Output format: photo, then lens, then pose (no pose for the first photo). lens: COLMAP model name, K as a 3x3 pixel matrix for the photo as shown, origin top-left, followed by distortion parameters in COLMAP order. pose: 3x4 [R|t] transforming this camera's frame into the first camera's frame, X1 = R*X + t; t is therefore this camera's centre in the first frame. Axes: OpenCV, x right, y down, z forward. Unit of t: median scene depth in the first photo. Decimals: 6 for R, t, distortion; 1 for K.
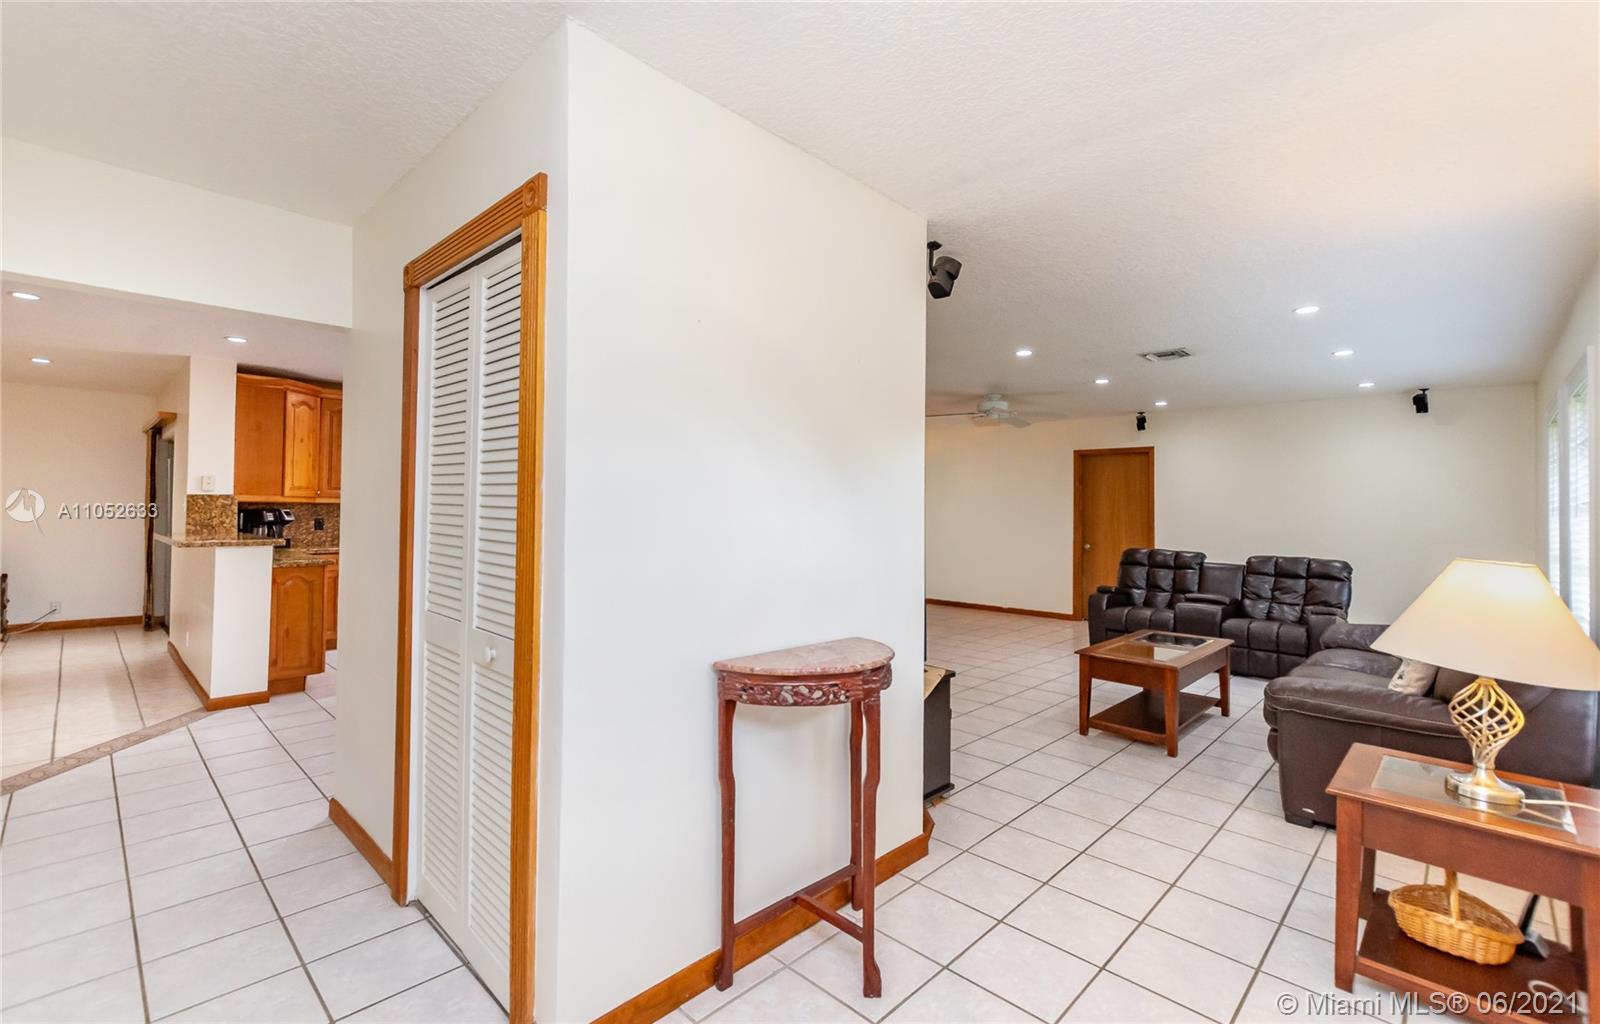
lens RADIAL K [[681.5, 0, 797.7], [0, 681.5, 503.9], [0, 0, 1]] dist [0.019611, 0.000204]
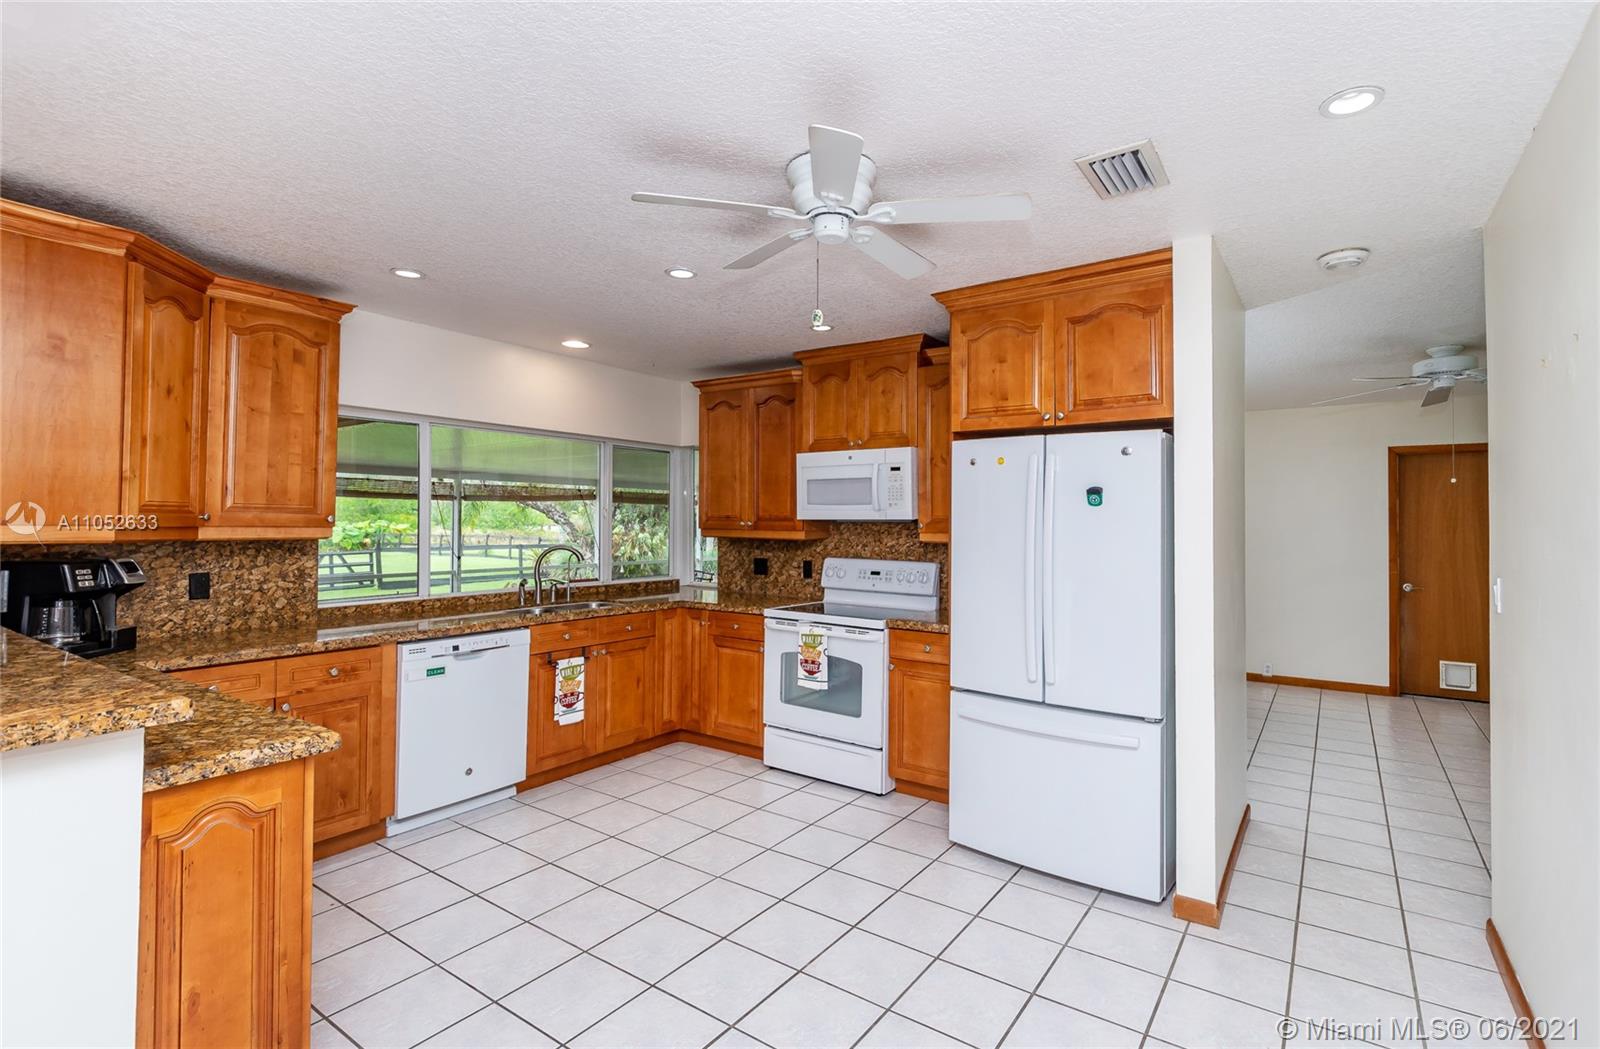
lens RADIAL K [[711.7, 0, 801.5], [0, 711.7, 520.8], [0, 0, 1]] dist [0.003042, -0.001707]
pose [[0.986775, -0.007523, 0.161918, -0.383462], [0.007170, 0.999970, 0.002761, -0.011518], [-0.161934, -0.001564, 0.986800, 0.477965]]
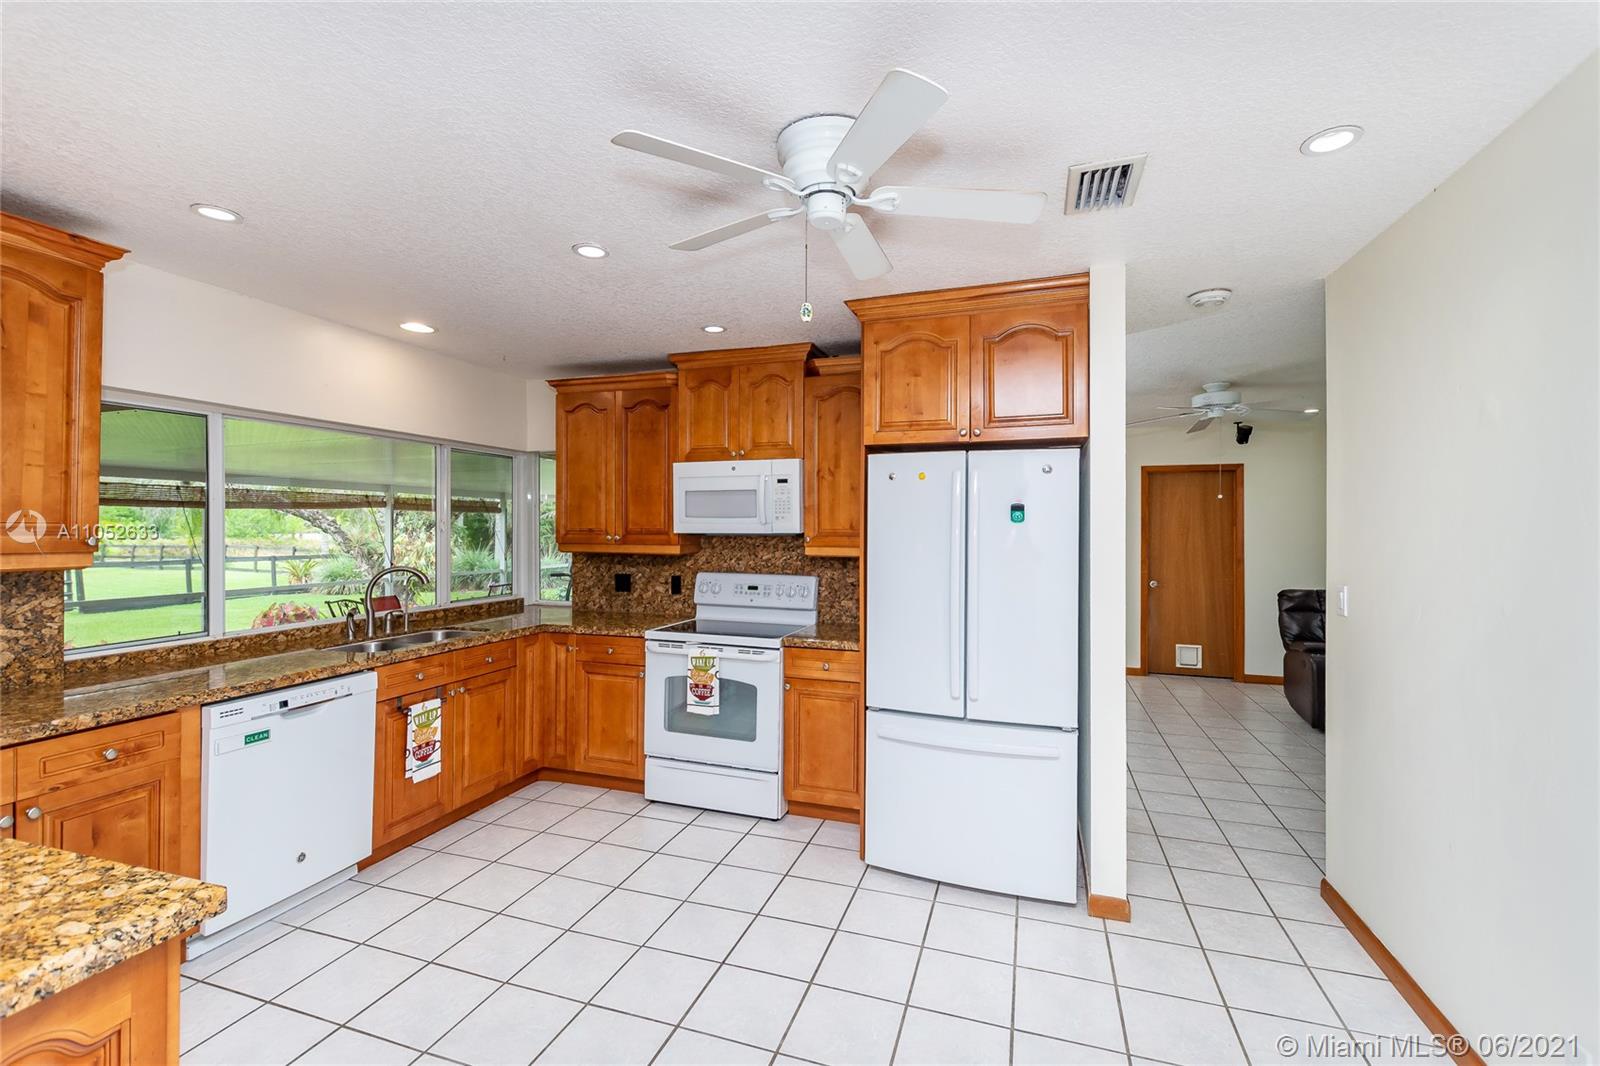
lens RADIAL K [[684.1, 0, 767.6], [0, 684.1, 534.3], [0, 0, 1]] dist [0.008911, -0.002145]
pose [[0.912020, -0.015826, 0.409841, -0.452471], [0.009792, 0.999811, 0.016818, -0.019453], [-0.410030, -0.011325, 0.912002, 0.556420]]
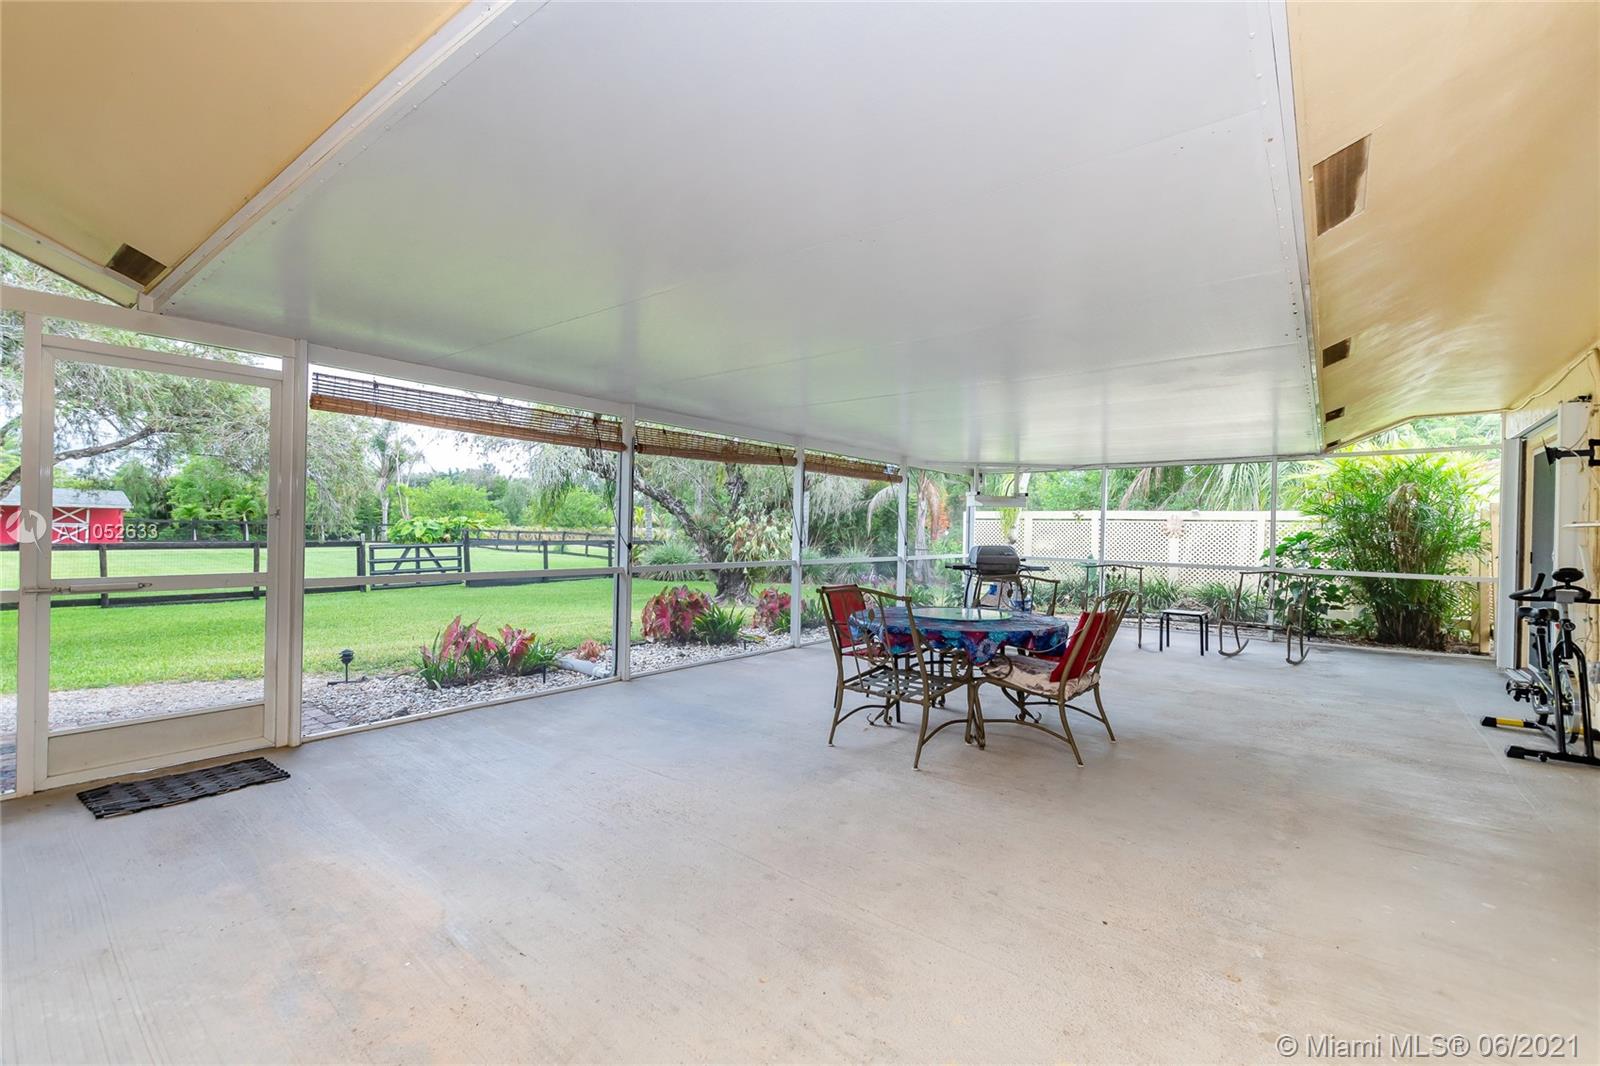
lens RADIAL K [[684.1, 0, 749.1], [0, 684.1, 538.8], [0, 0, 1]] dist [0.008911, -0.002145]
pose [[0.999290, 0.003384, 0.037536, -0.725938], [-0.004244, 0.999730, 0.022857, 0.033749], [-0.037448, -0.023000, 0.999034, 1.175368]]
